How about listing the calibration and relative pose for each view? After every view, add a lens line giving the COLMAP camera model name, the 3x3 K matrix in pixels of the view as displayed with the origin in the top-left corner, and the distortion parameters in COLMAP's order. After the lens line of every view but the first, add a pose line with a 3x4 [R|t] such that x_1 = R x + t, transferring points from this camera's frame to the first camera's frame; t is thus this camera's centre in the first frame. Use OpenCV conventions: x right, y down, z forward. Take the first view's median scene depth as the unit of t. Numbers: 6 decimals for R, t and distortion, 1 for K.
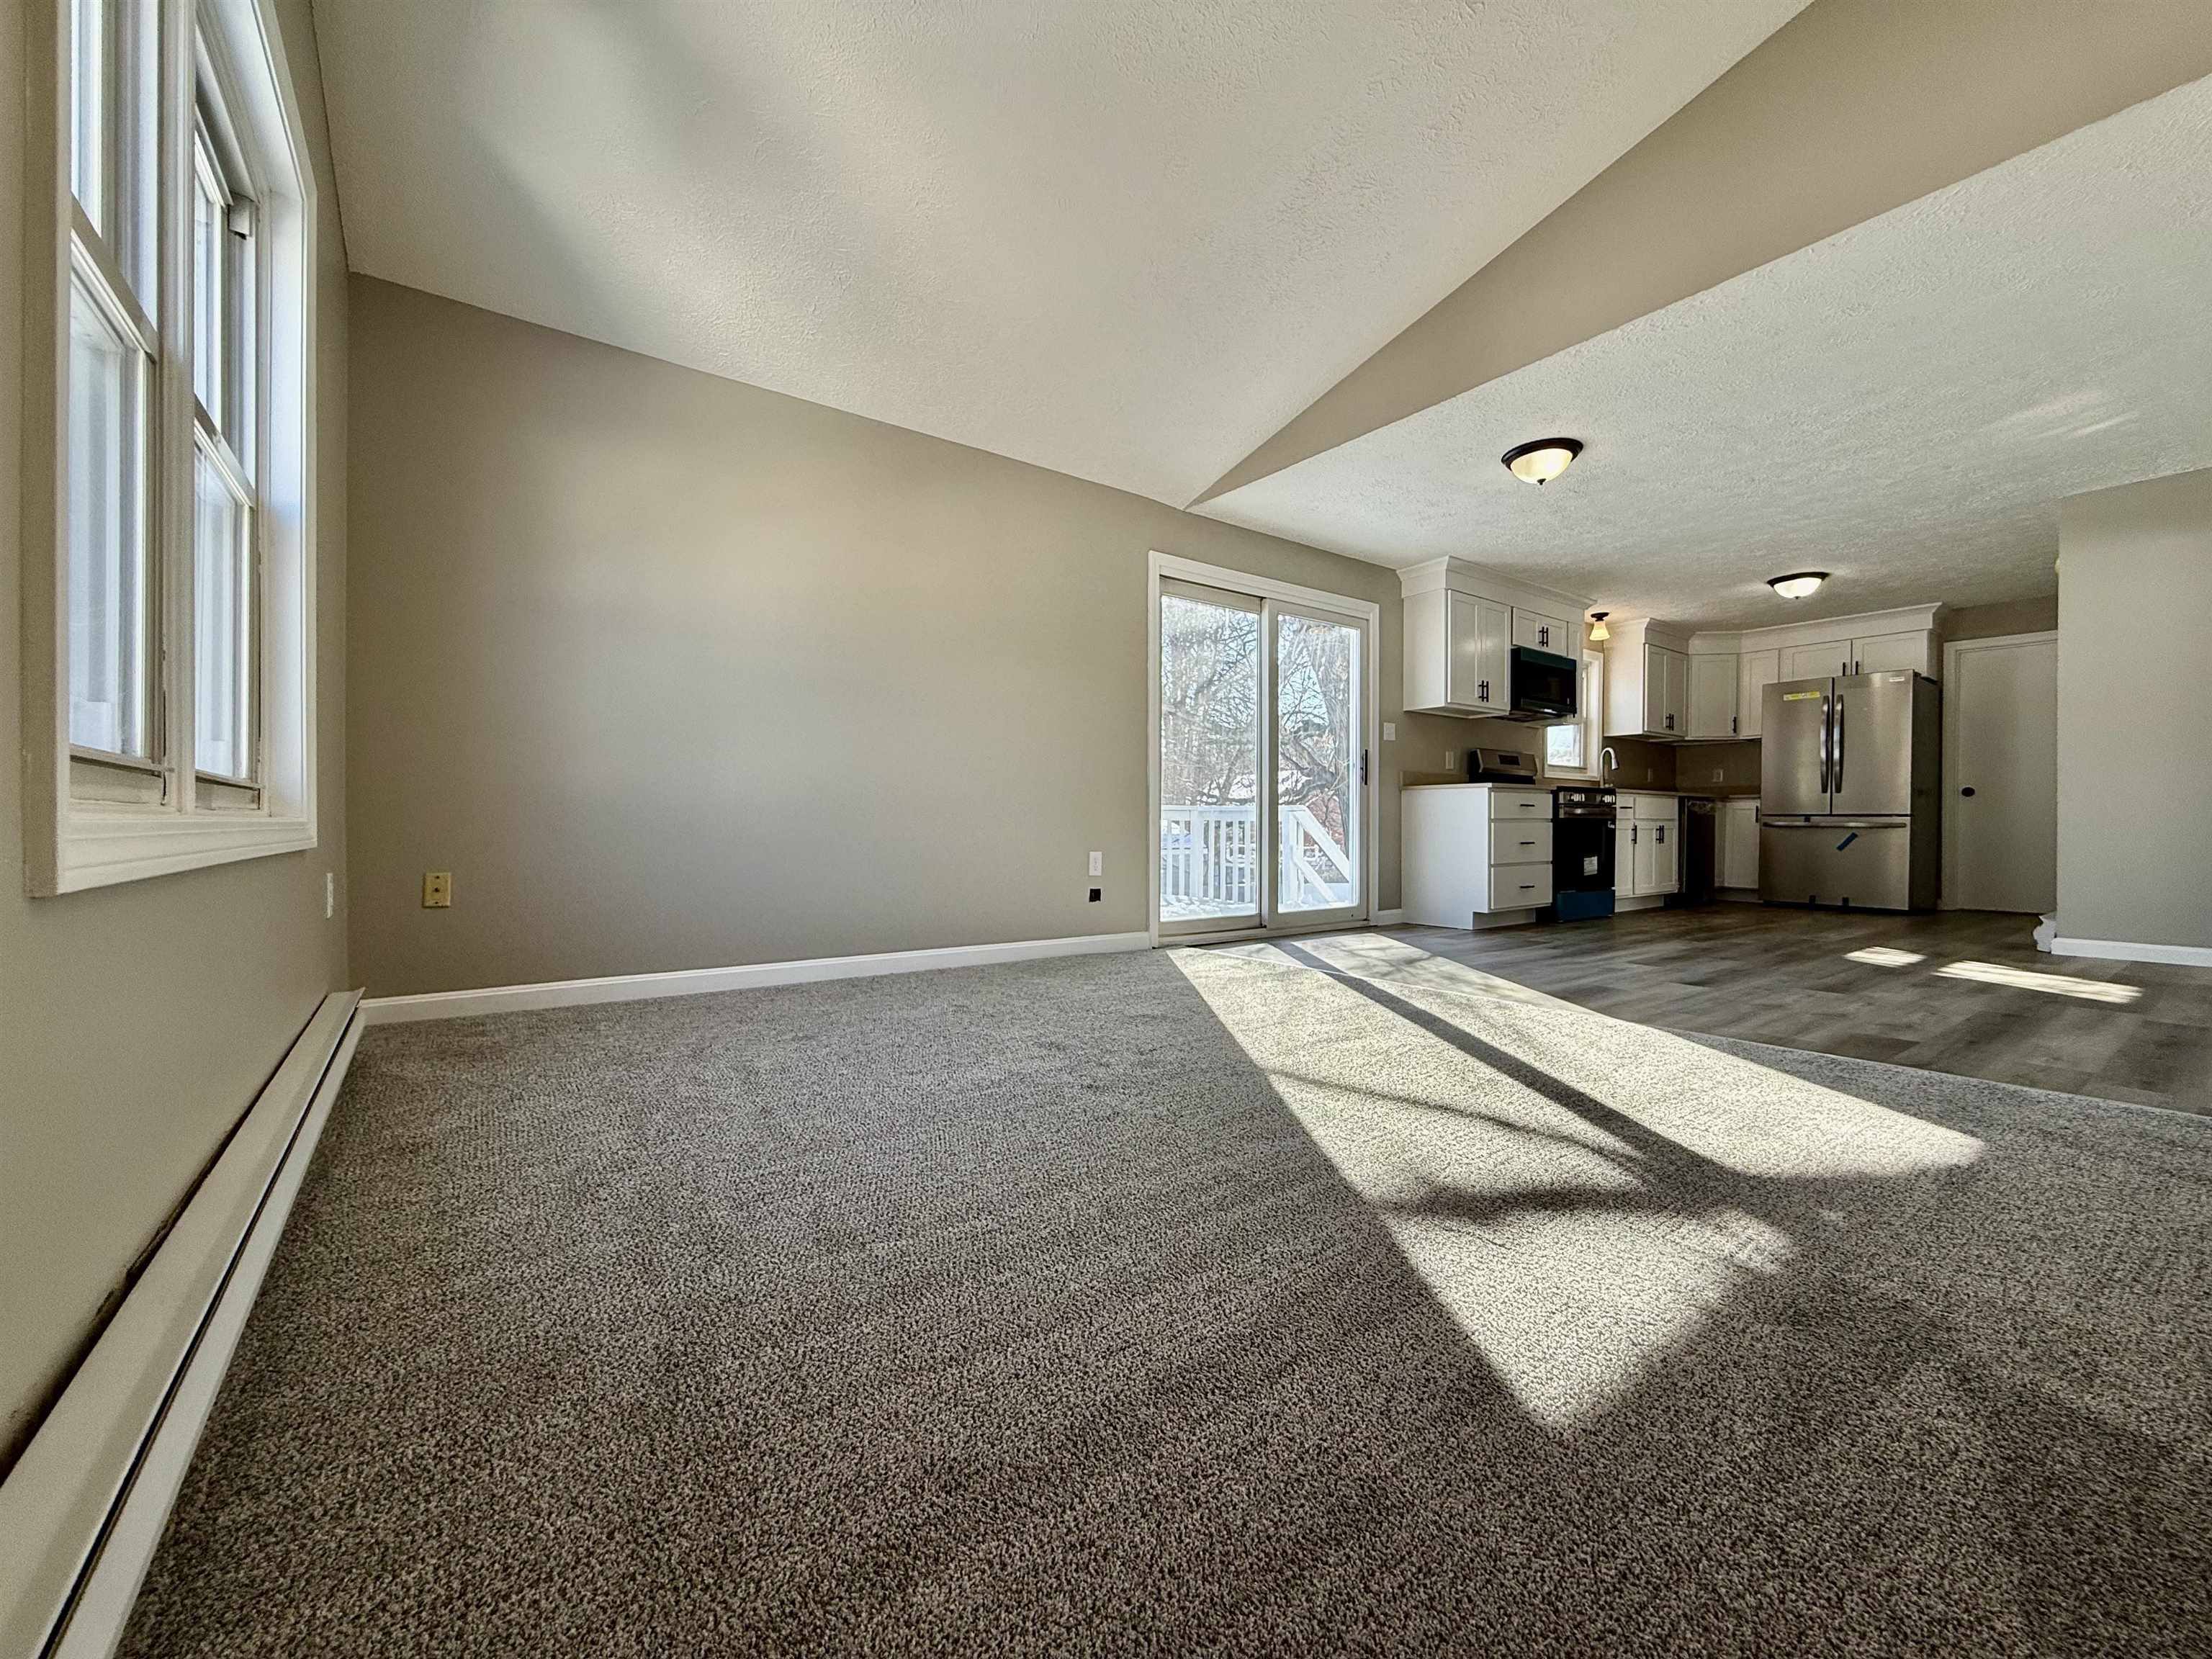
lens RADIAL K [[873.6, 0, 1100.3], [0, 873.6, 824.8], [0, 0, 1]] dist [-0.001221, 0.001288]
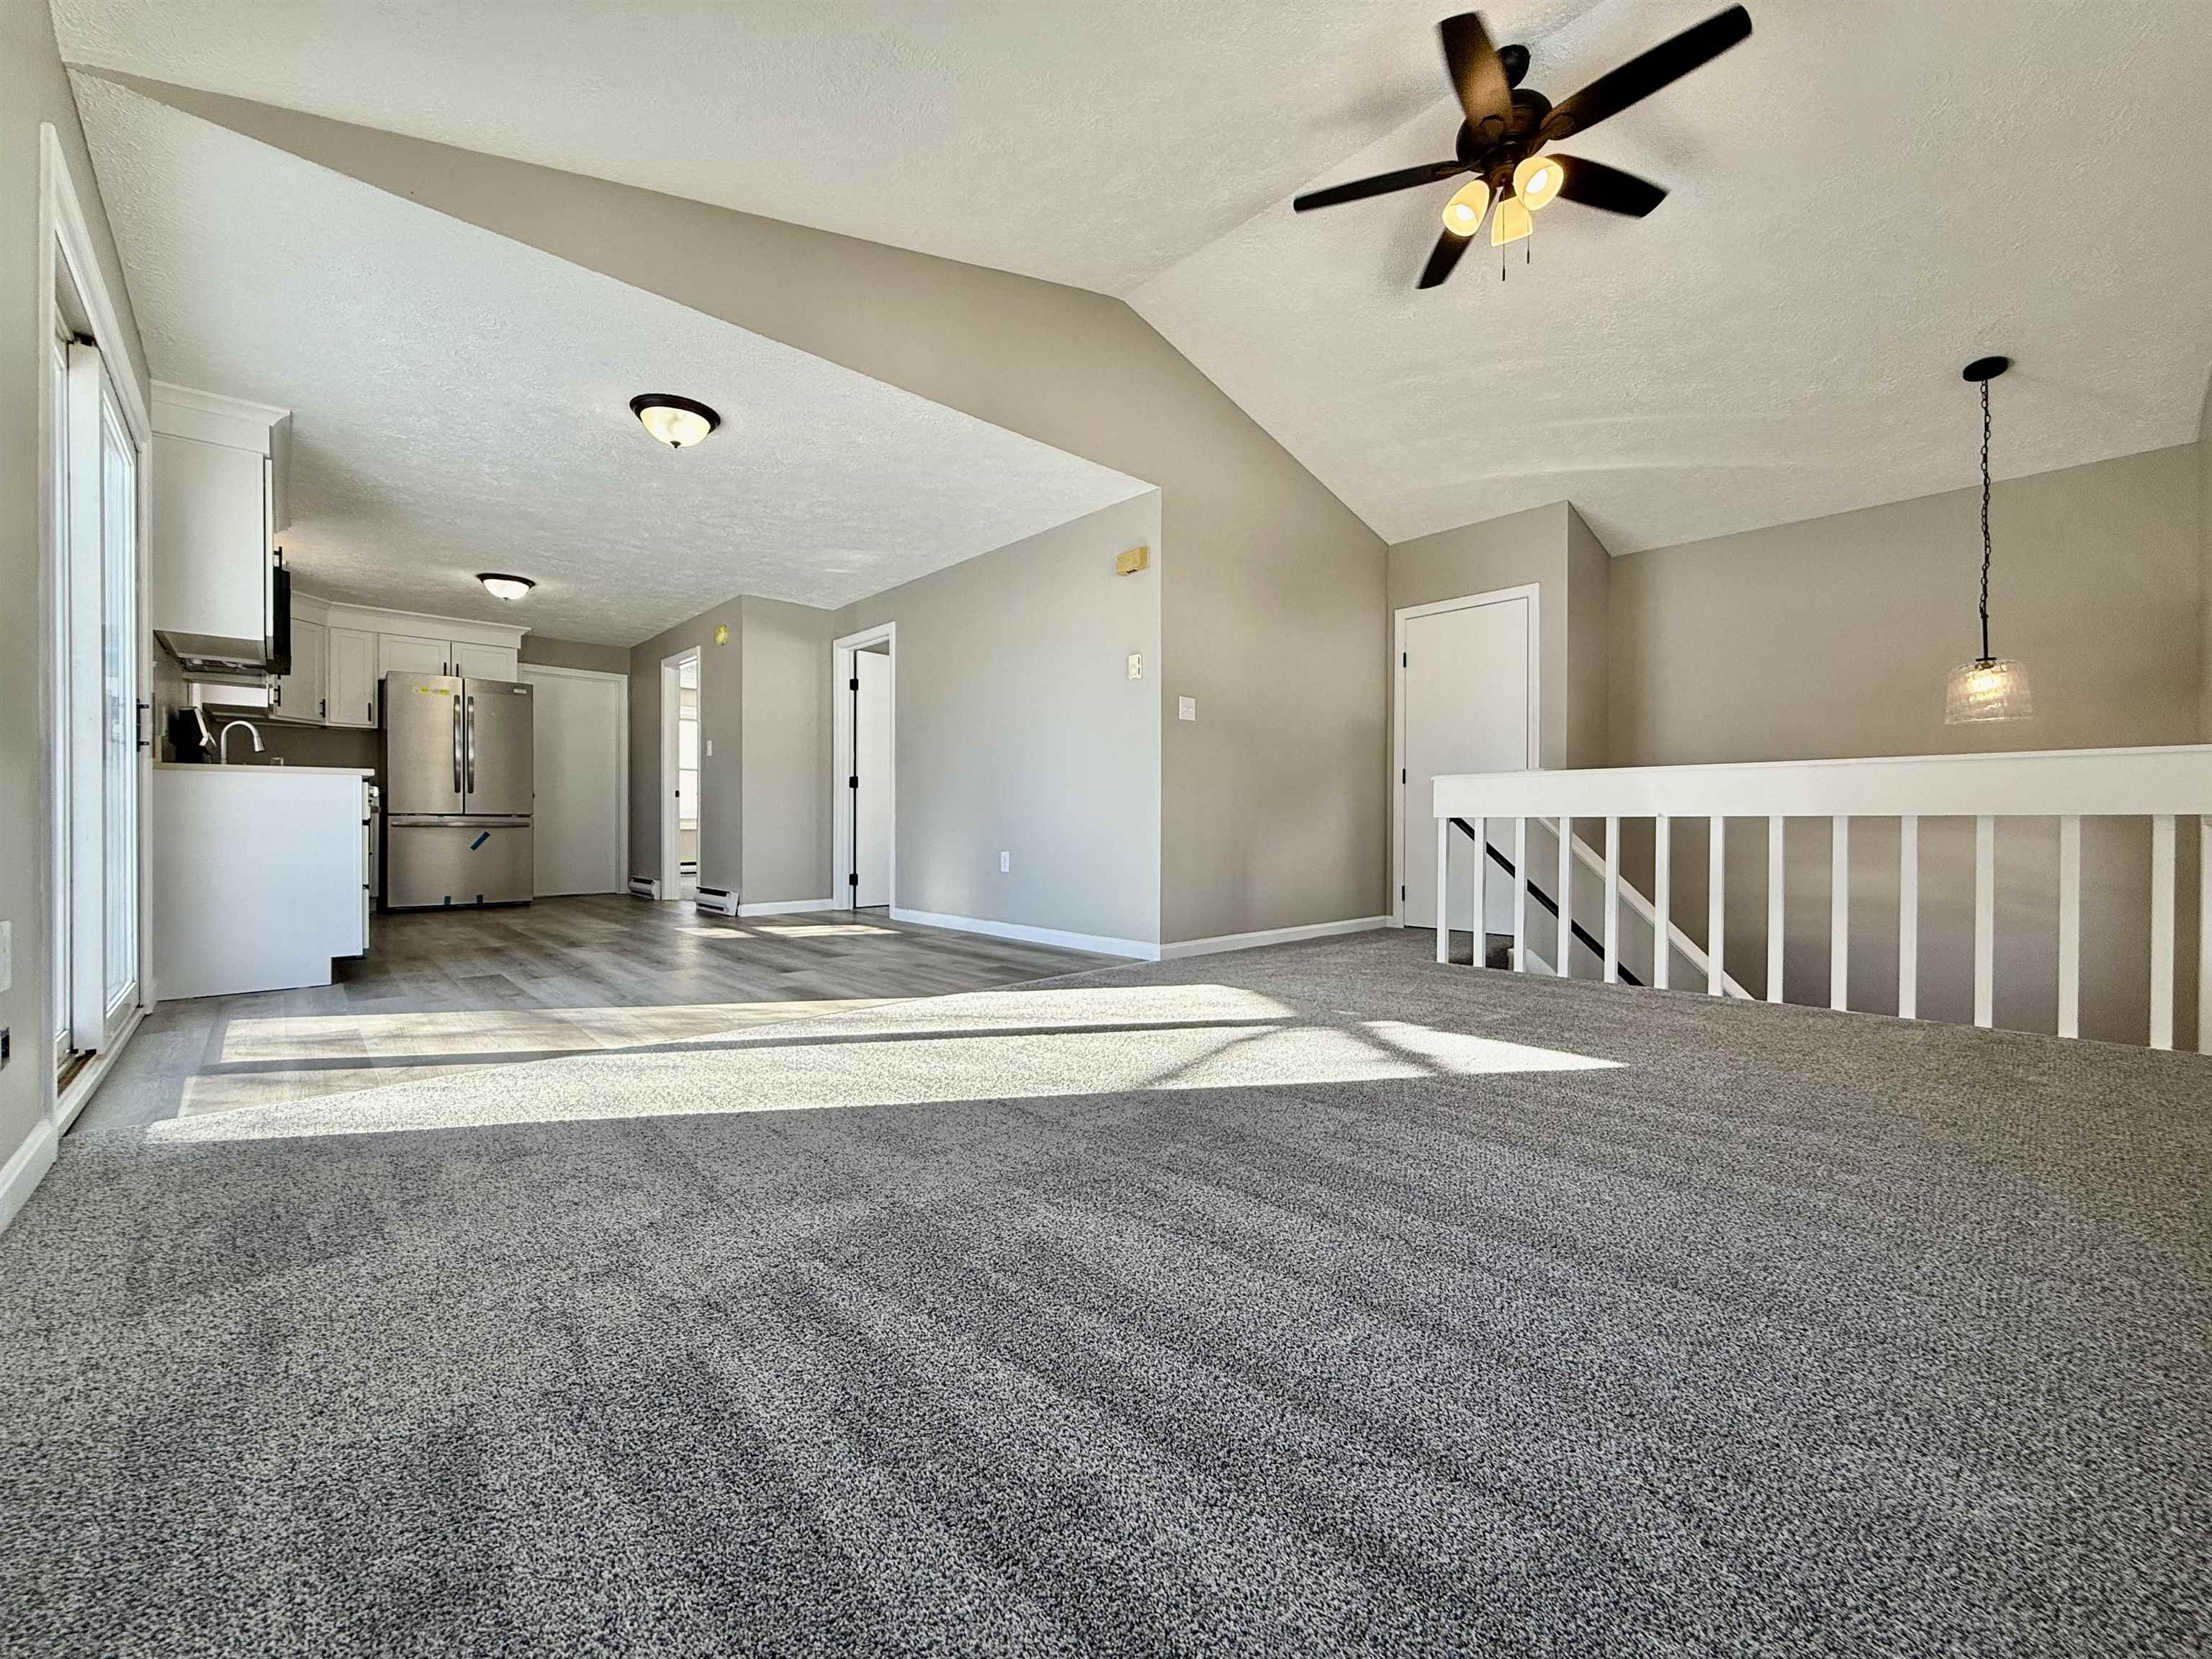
lens RADIAL K [[873.6, 0, 1102.2], [0, 873.6, 830.7], [0, 0, 1]] dist [-0.001221, 0.001288]
pose [[-0.138393, -0.012261, 0.990302, -0.299093], [0.001138, 0.999921, 0.012540, -0.005790], [-0.990377, 0.002862, -0.138368, 0.466018]]
